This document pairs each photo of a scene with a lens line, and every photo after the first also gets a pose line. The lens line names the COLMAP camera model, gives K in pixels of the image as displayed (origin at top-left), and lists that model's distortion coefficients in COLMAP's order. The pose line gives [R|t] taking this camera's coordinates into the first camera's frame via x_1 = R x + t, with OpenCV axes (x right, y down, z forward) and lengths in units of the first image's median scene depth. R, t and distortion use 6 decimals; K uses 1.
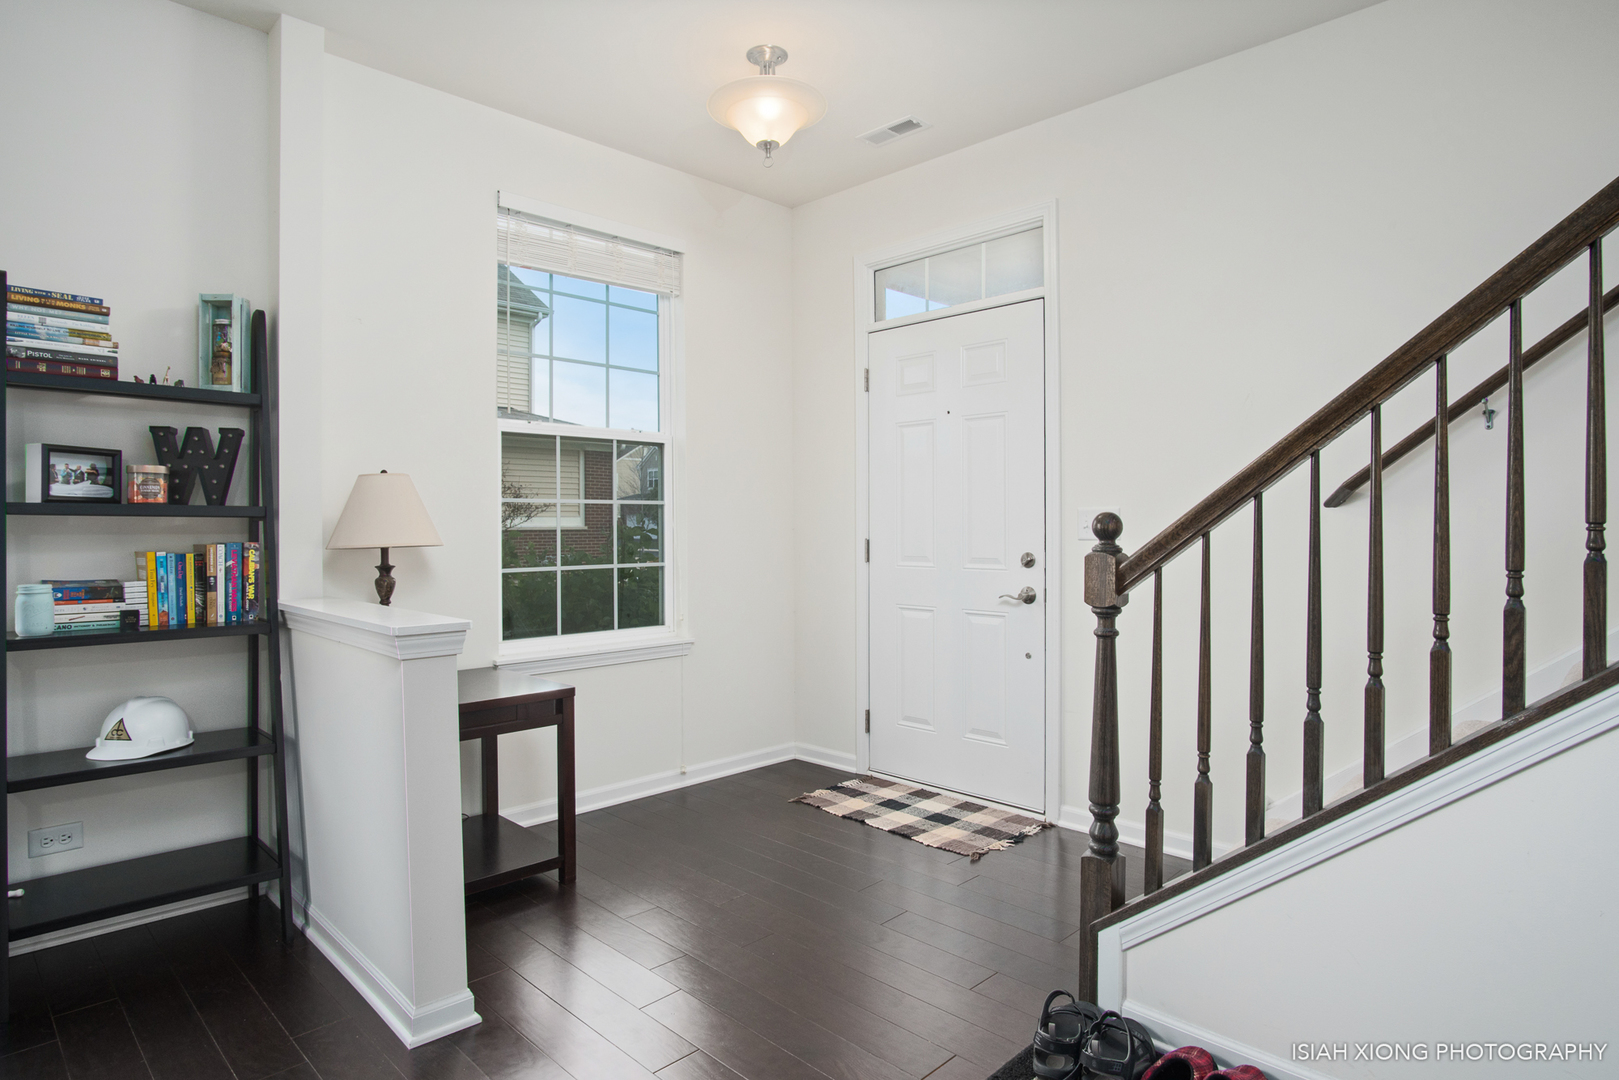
lens RADIAL K [[884.2, 0, 810.1], [0, 884.2, 537.7], [0, 0, 1]] dist [-0.031440, 0.000141]
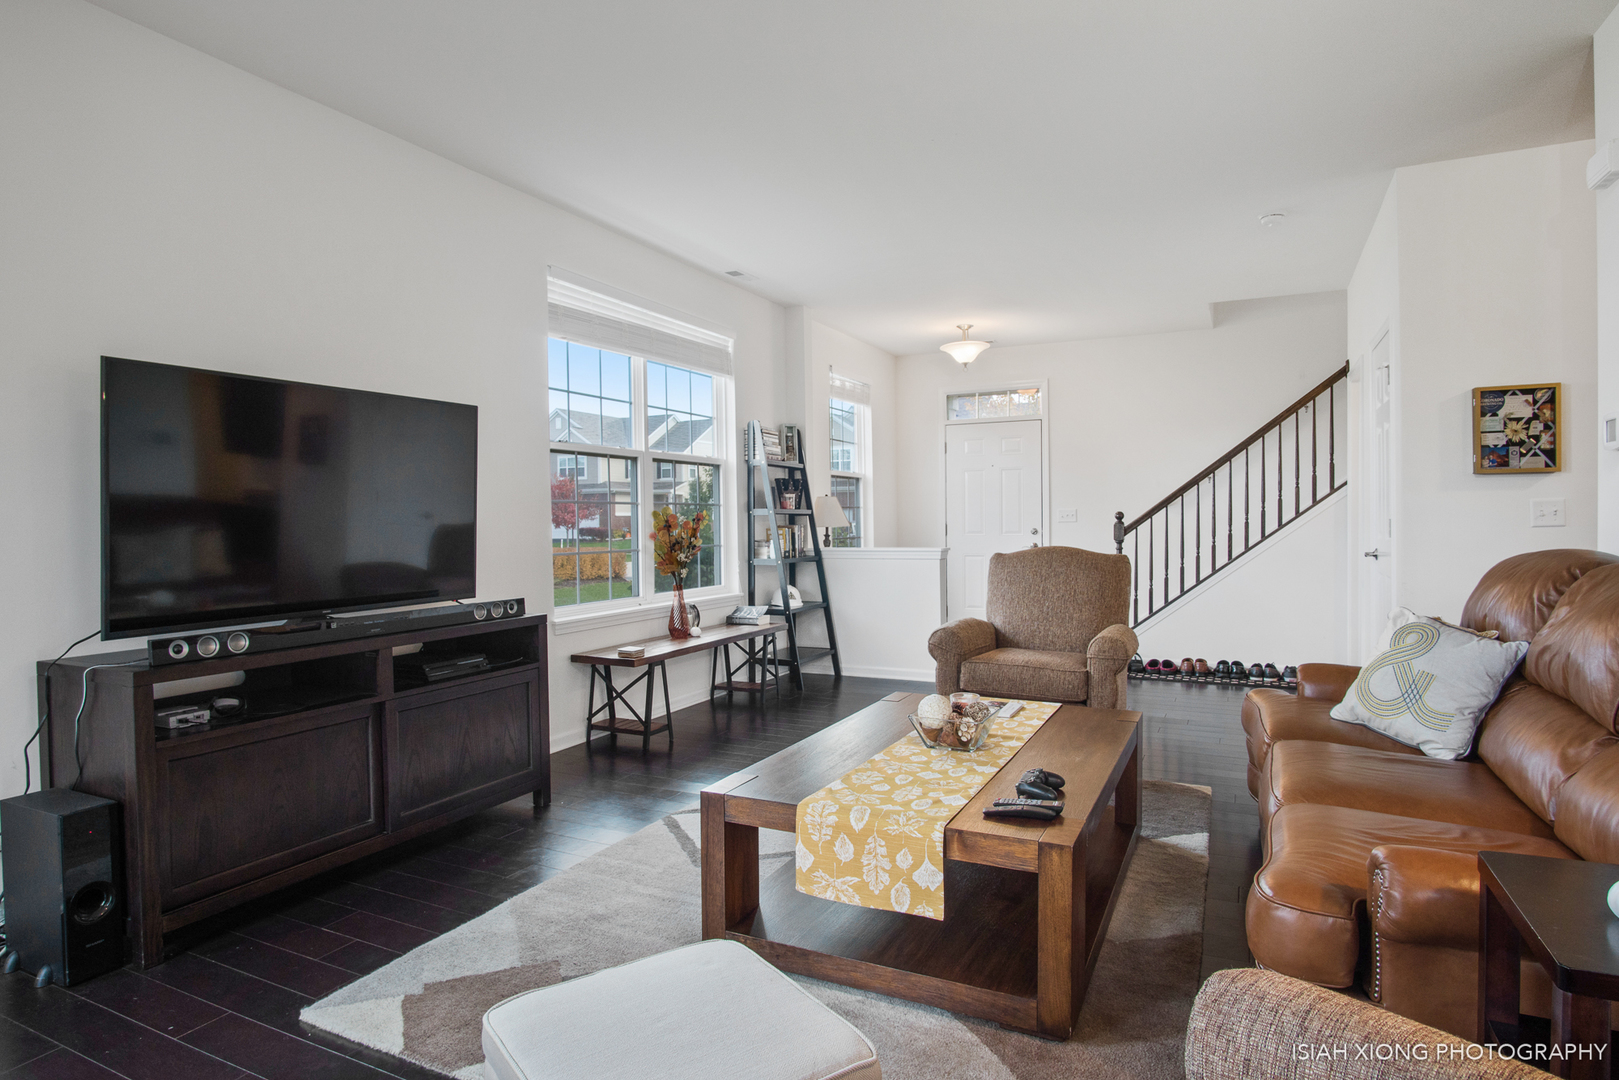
lens RADIAL K [[884.2, 0, 817.1], [0, 884.2, 527.0], [0, 0, 1]] dist [-0.031440, 0.000141]
pose [[0.947016, -0.009557, 0.321043, -1.776143], [0.011695, 0.999920, -0.004733, 0.030976], [-0.320972, 0.008236, 0.947053, -1.737122]]
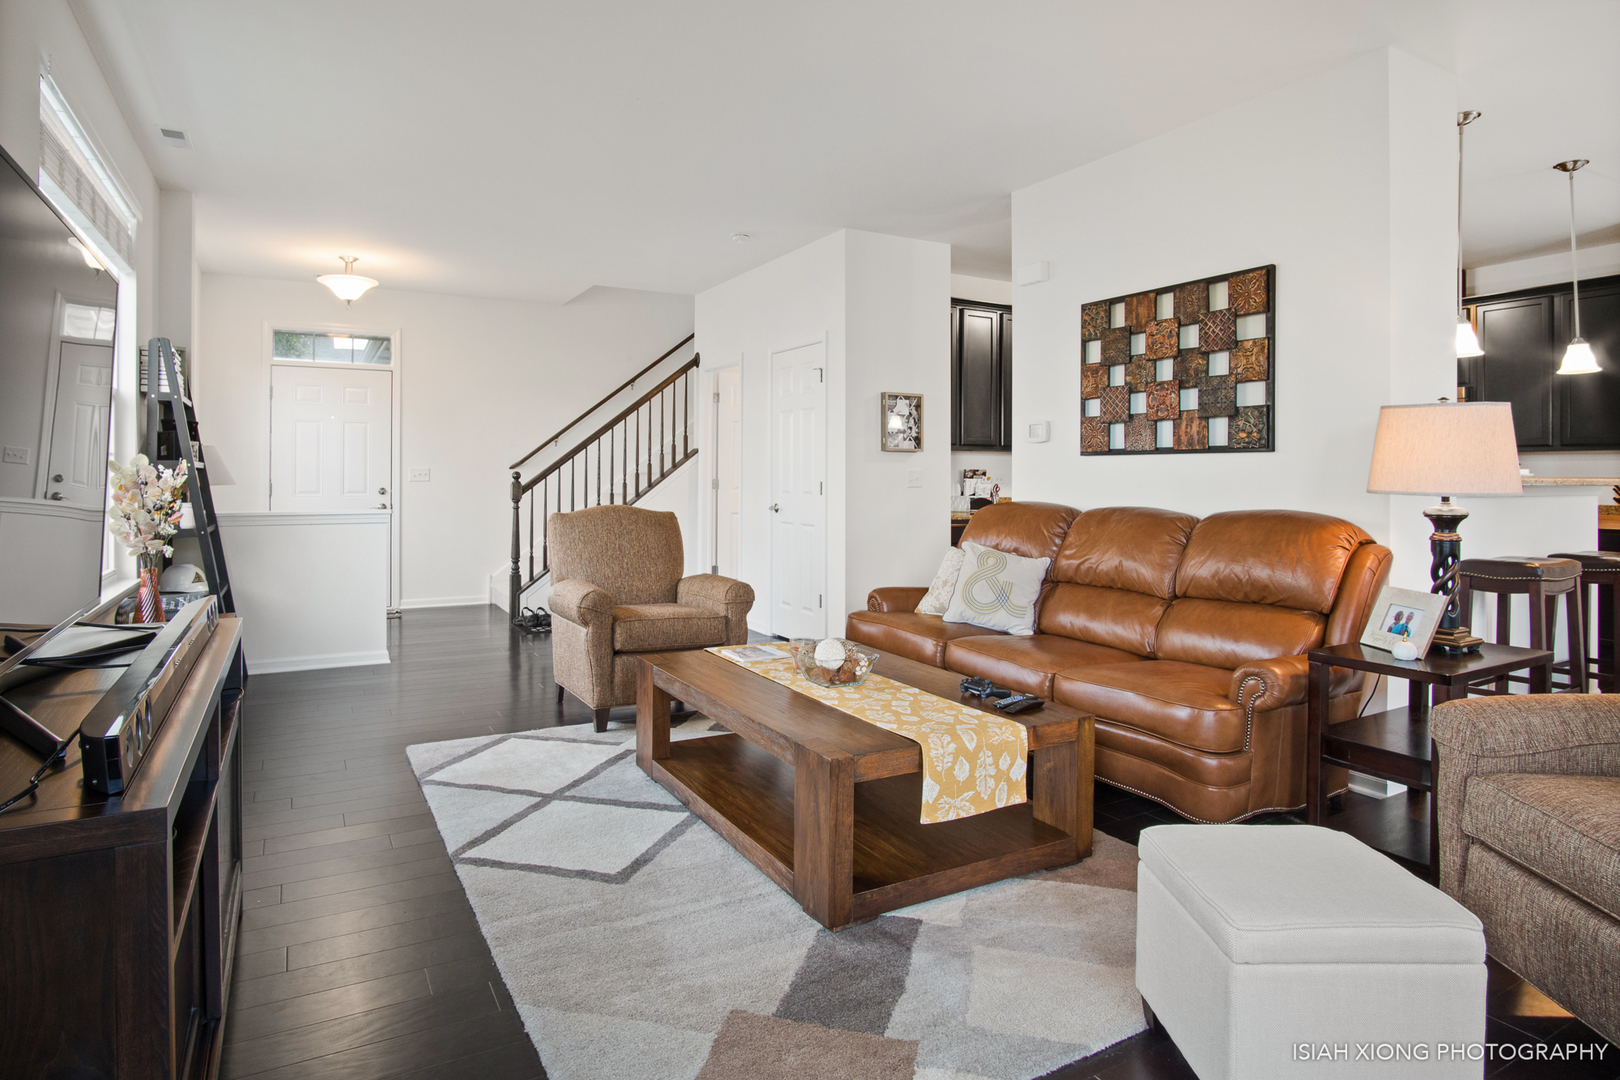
lens RADIAL K [[884.8, 0, 765.7], [0, 884.8, 473.9], [0, 0, 1]] dist [-0.031440, 0.000141]
pose [[0.307154, 0.007345, 0.951632, -2.565083], [0.007408, 0.999921, -0.010109, 0.020967], [-0.951631, 0.010155, 0.307075, -0.932723]]
